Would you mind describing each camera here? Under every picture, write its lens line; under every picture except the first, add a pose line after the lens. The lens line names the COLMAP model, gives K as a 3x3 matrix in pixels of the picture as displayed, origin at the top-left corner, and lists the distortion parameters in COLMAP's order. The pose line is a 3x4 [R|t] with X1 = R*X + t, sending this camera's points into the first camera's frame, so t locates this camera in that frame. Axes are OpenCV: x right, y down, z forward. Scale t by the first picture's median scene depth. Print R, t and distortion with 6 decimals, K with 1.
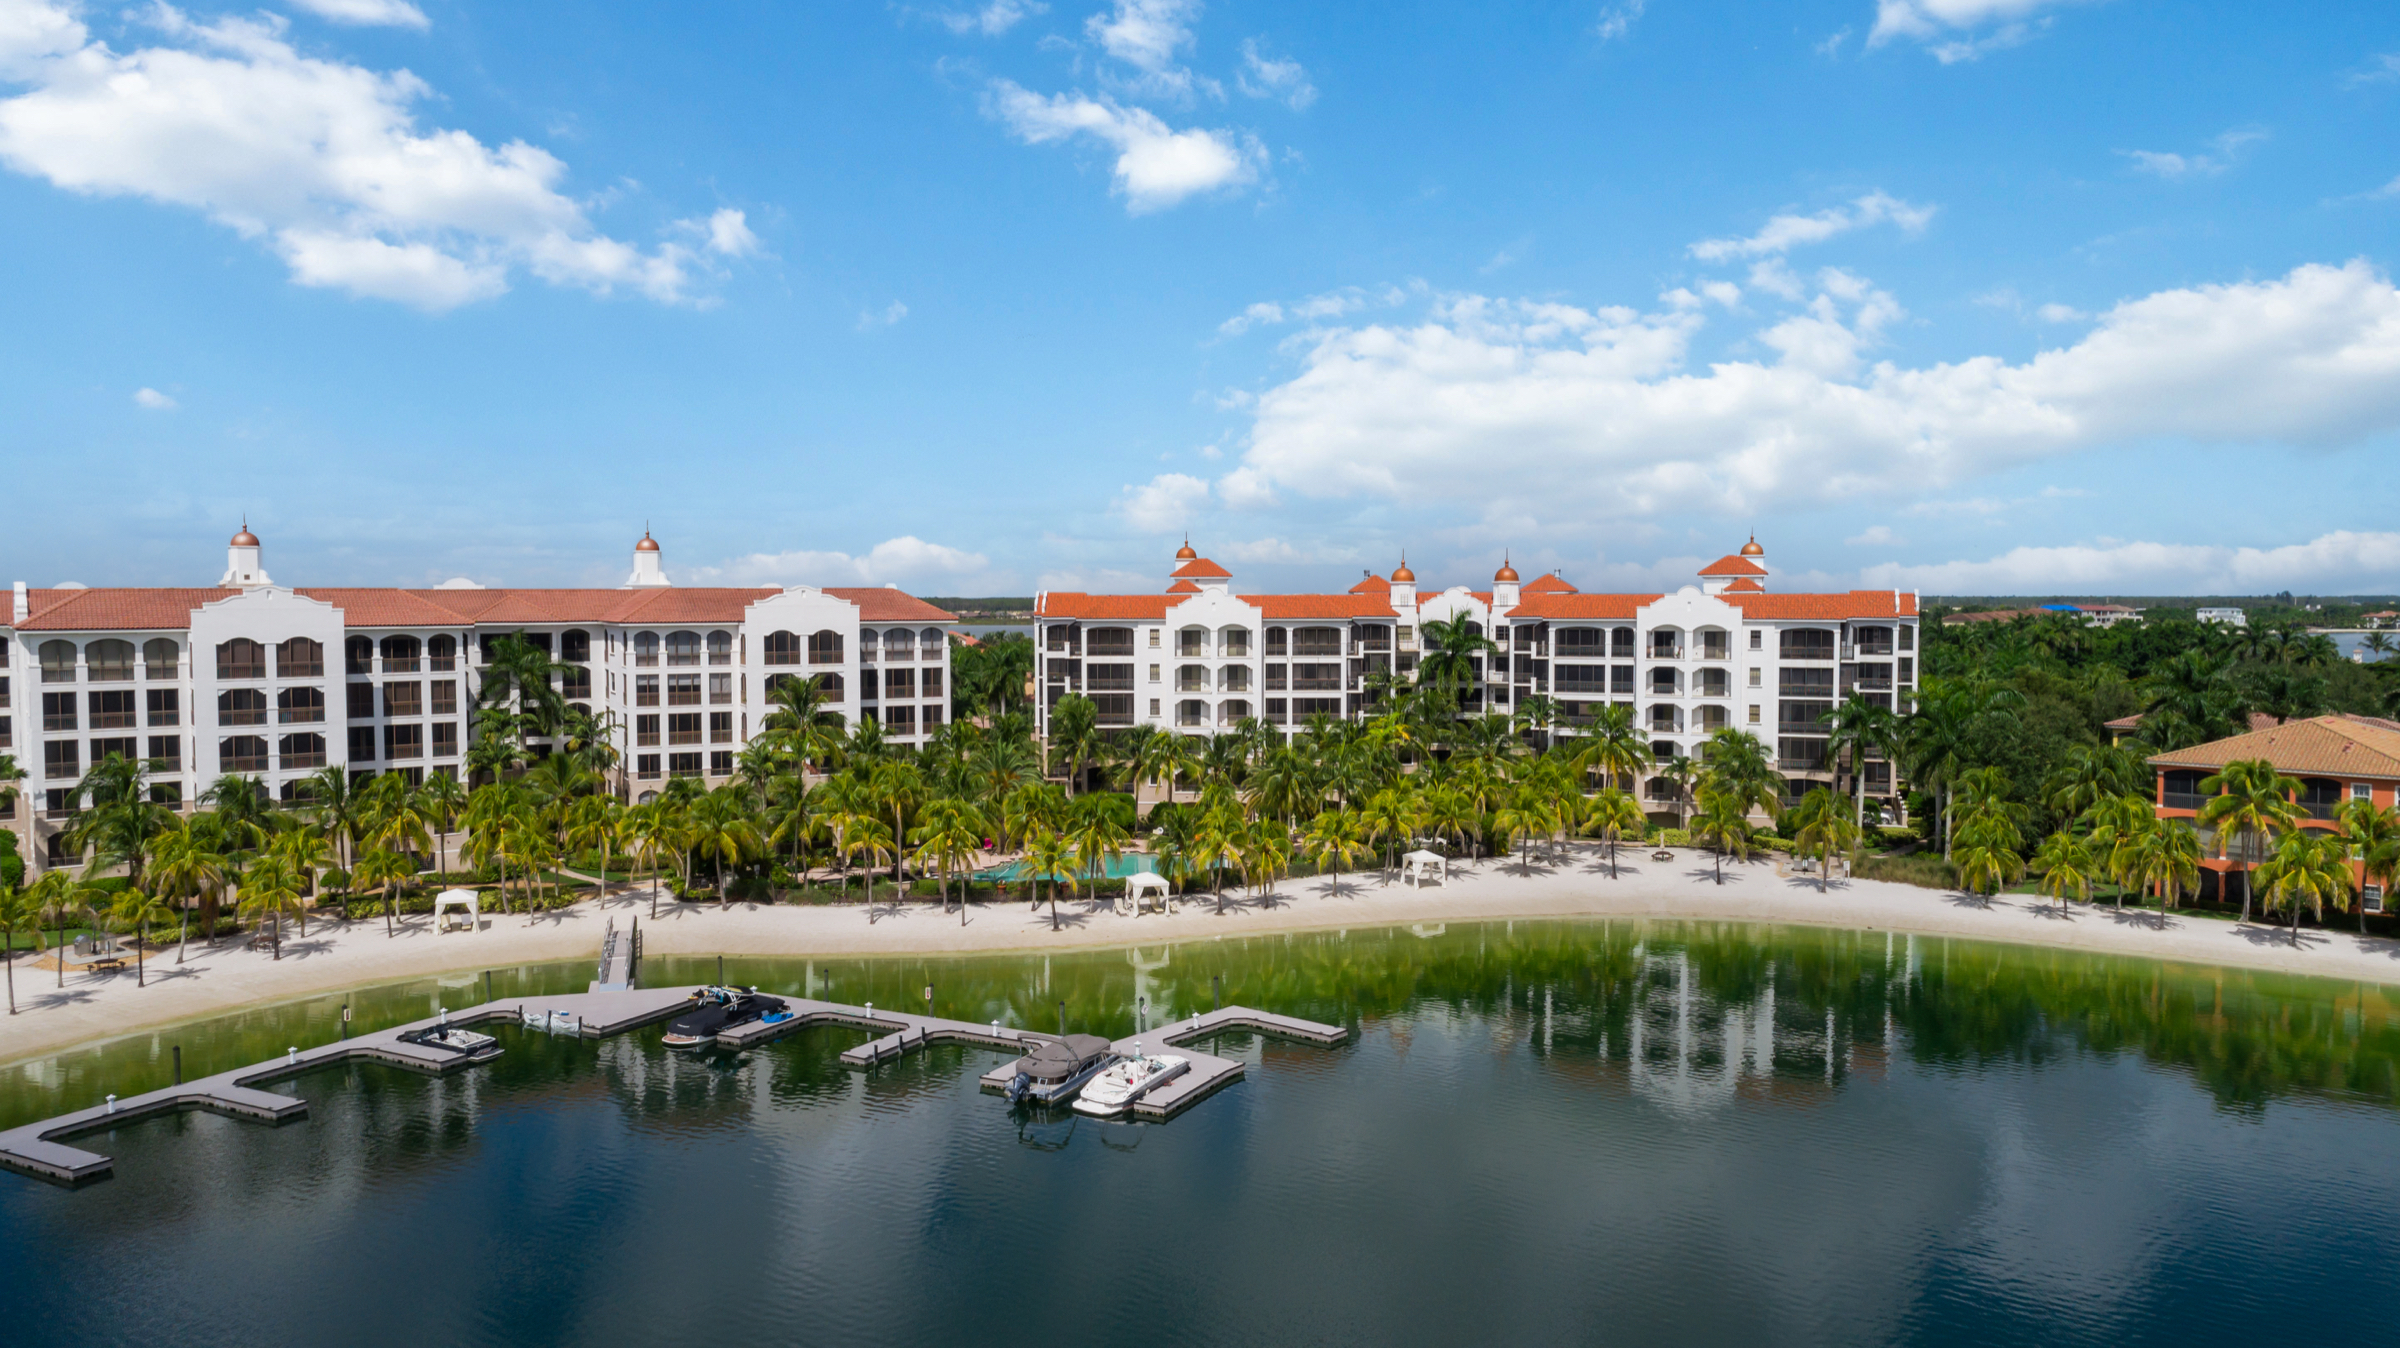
lens RADIAL K [[1631.9, 0, 1195.7], [0, 1631.9, 664.1], [0, 0, 1]] dist [-0.007566, 0.005139]
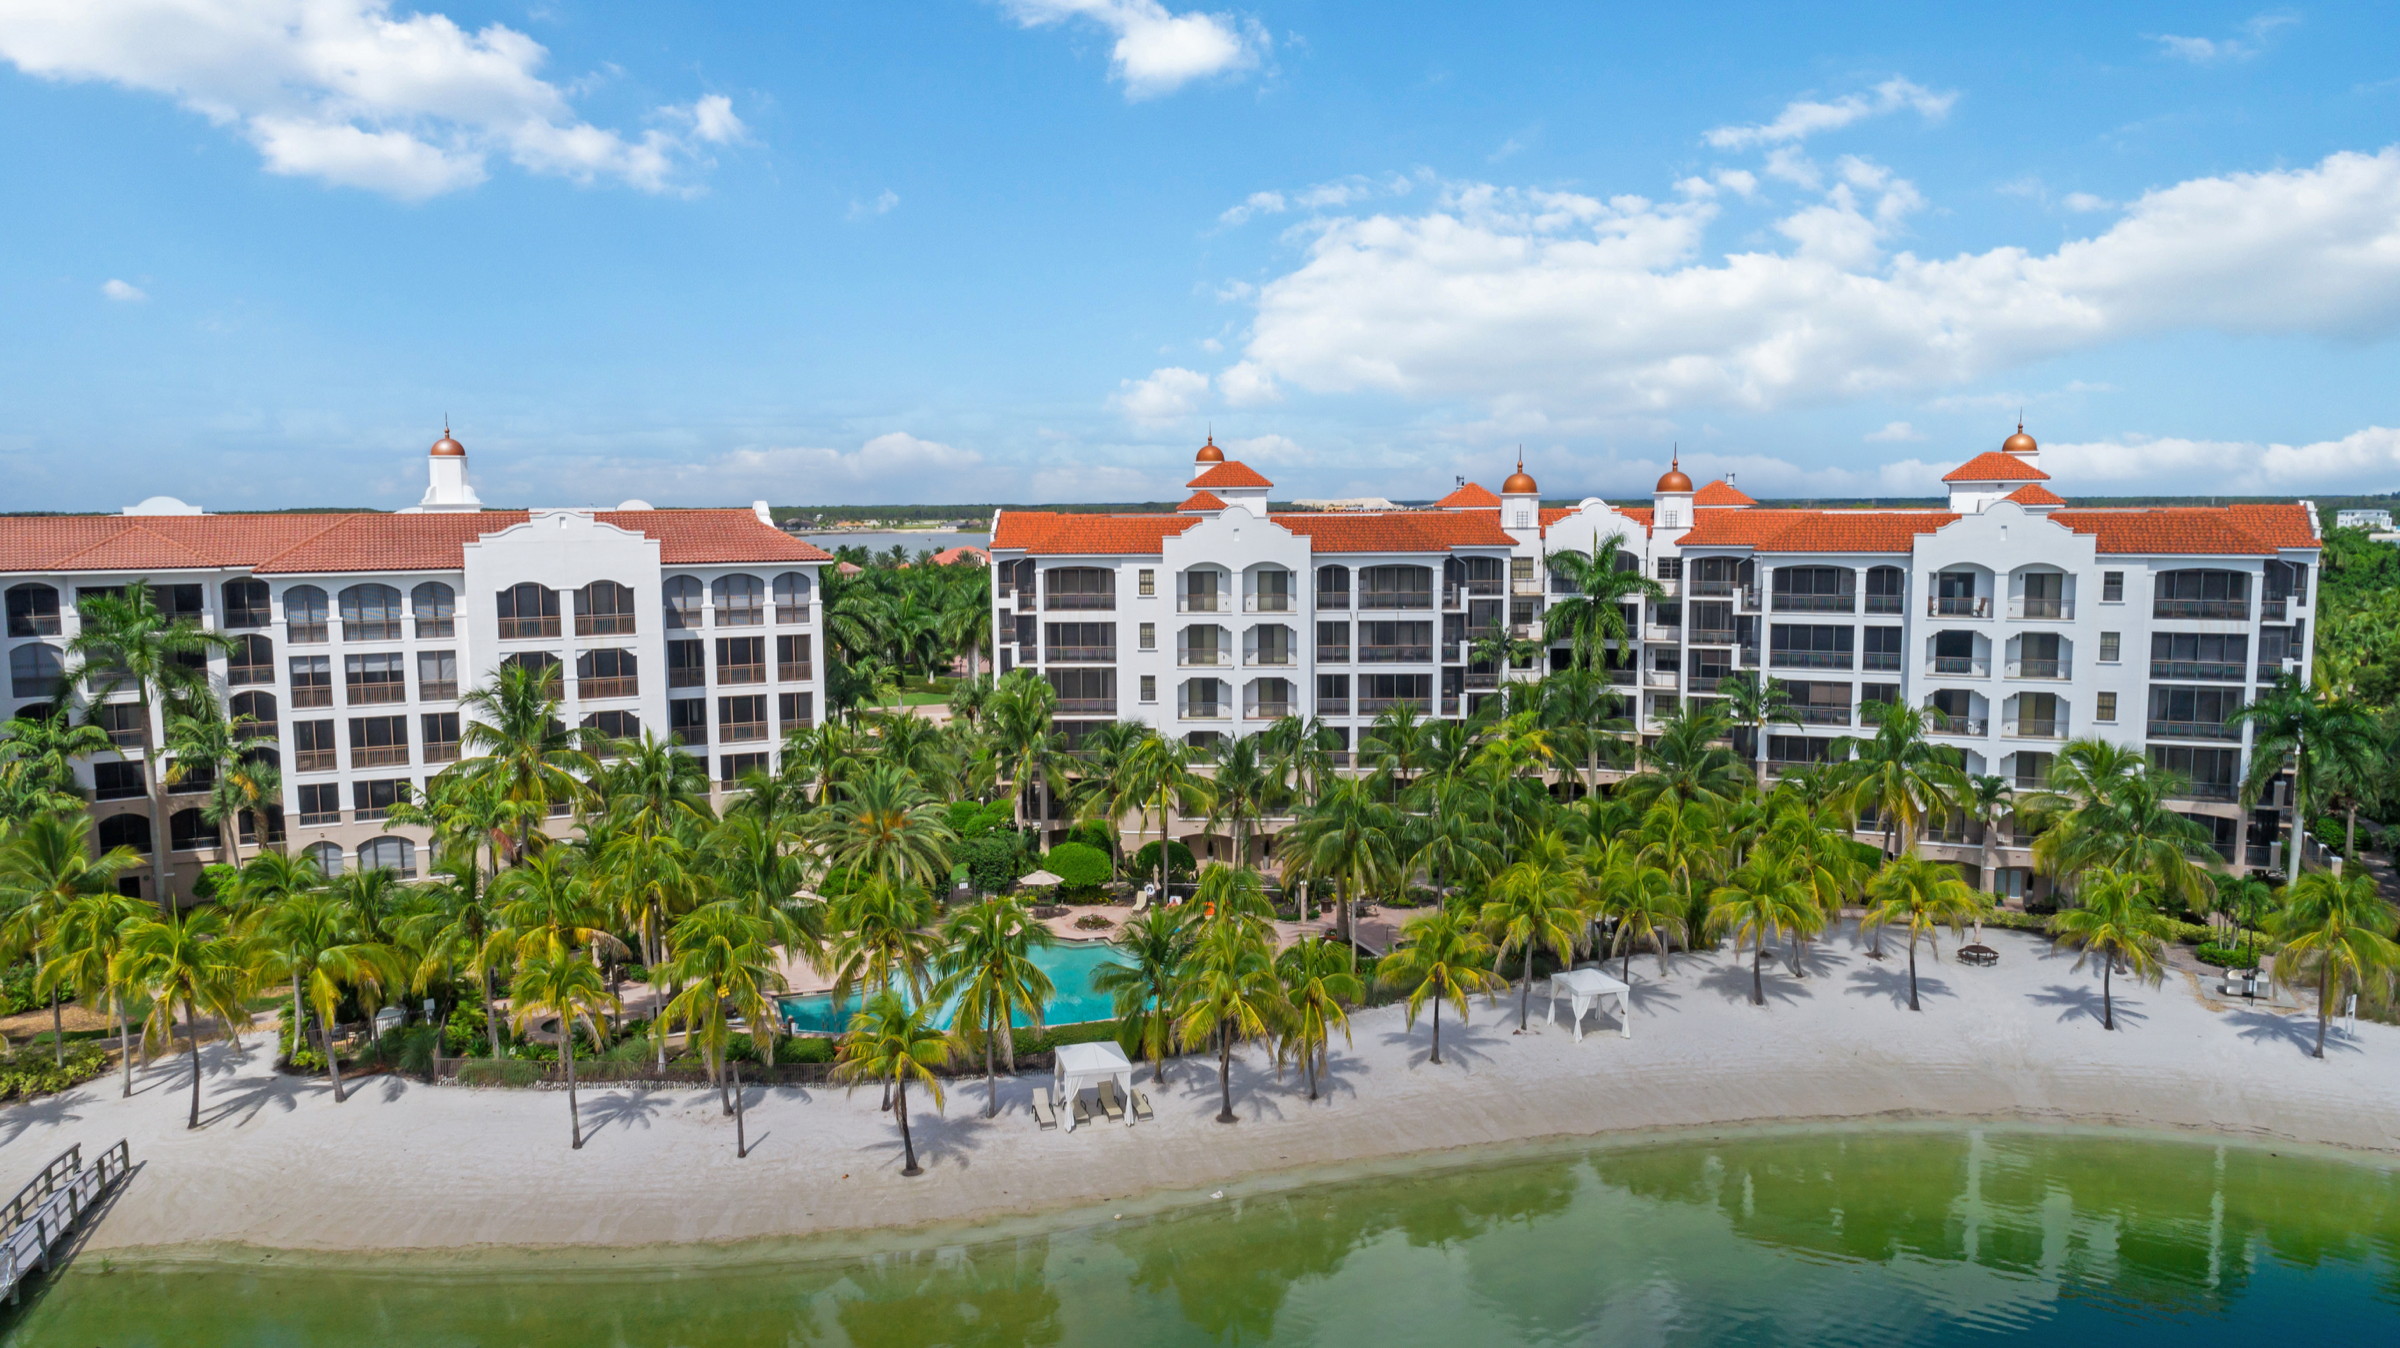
lens RADIAL K [[1631.9, 0, 1195.7], [0, 1631.9, 664.1], [0, 0, 1]] dist [-0.007566, 0.005139]
pose [[0.999345, -0.002111, -0.036117, 0.018954], [0.004239, 0.998253, 0.058935, -0.023347], [0.035930, -0.059050, 0.997608, 0.367232]]
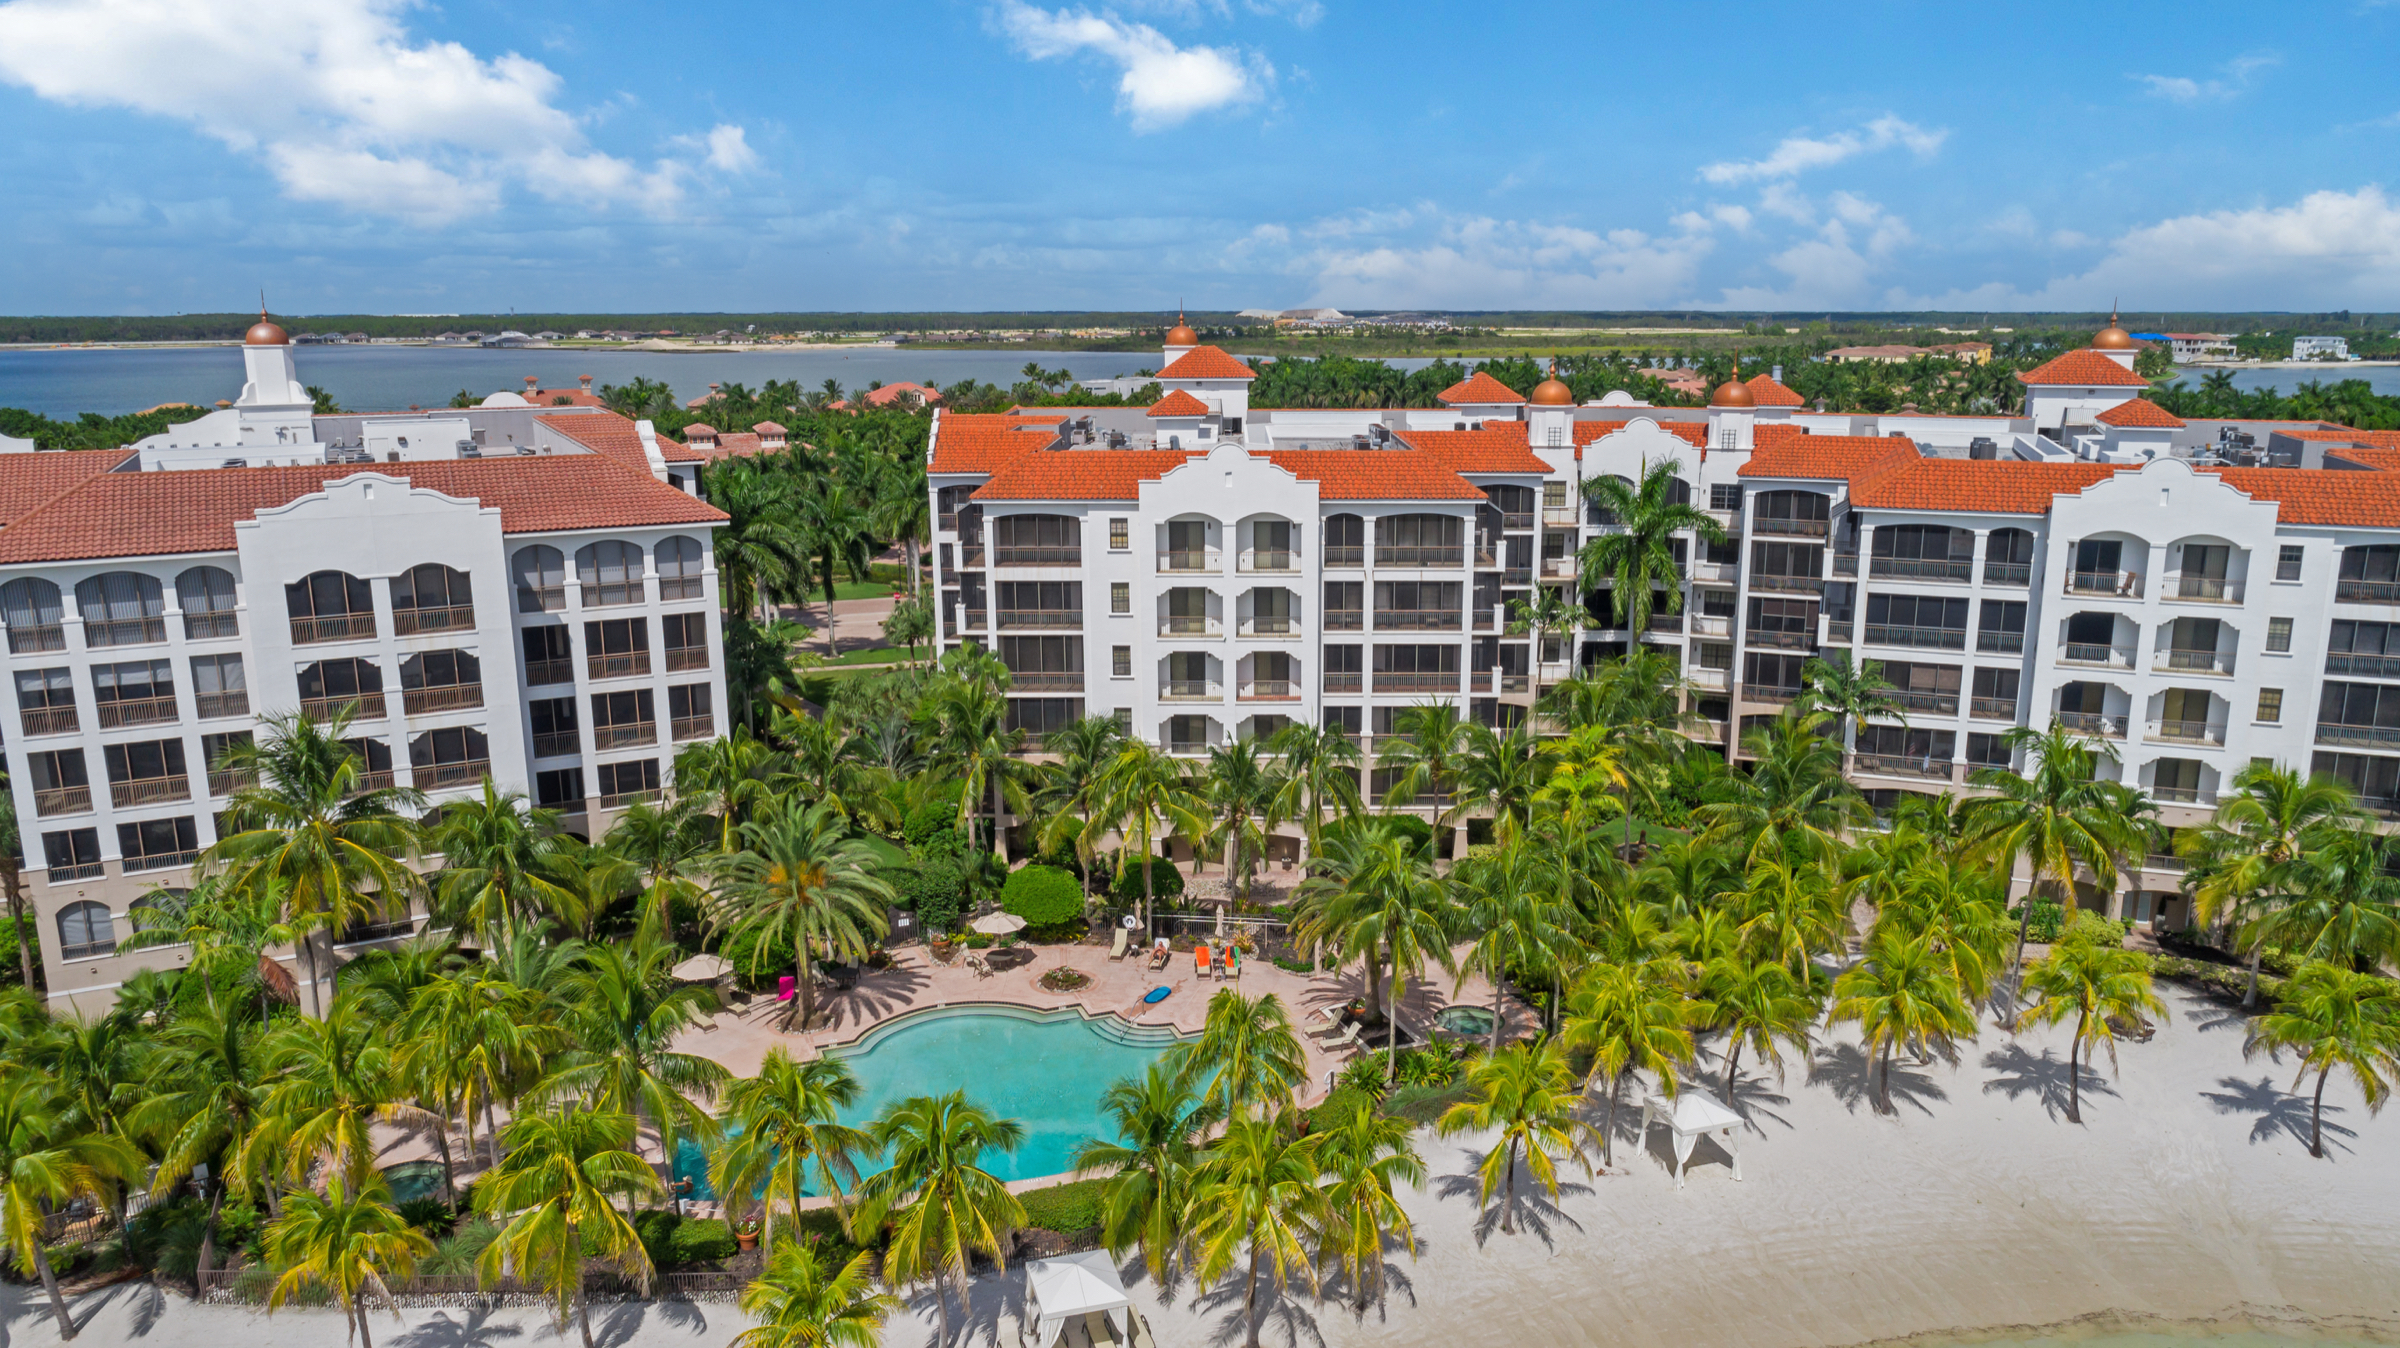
lens RADIAL K [[1625.5, 0, 1212.9], [0, 1625.5, 679.2], [0, 0, 1]] dist [-0.007562, 0.000972]
pose [[0.999948, -0.000797, 0.010153, 0.000157], [-0.001086, 0.982915, 0.184057, -0.071776], [-0.010127, -0.184058, 0.982863, 0.490952]]
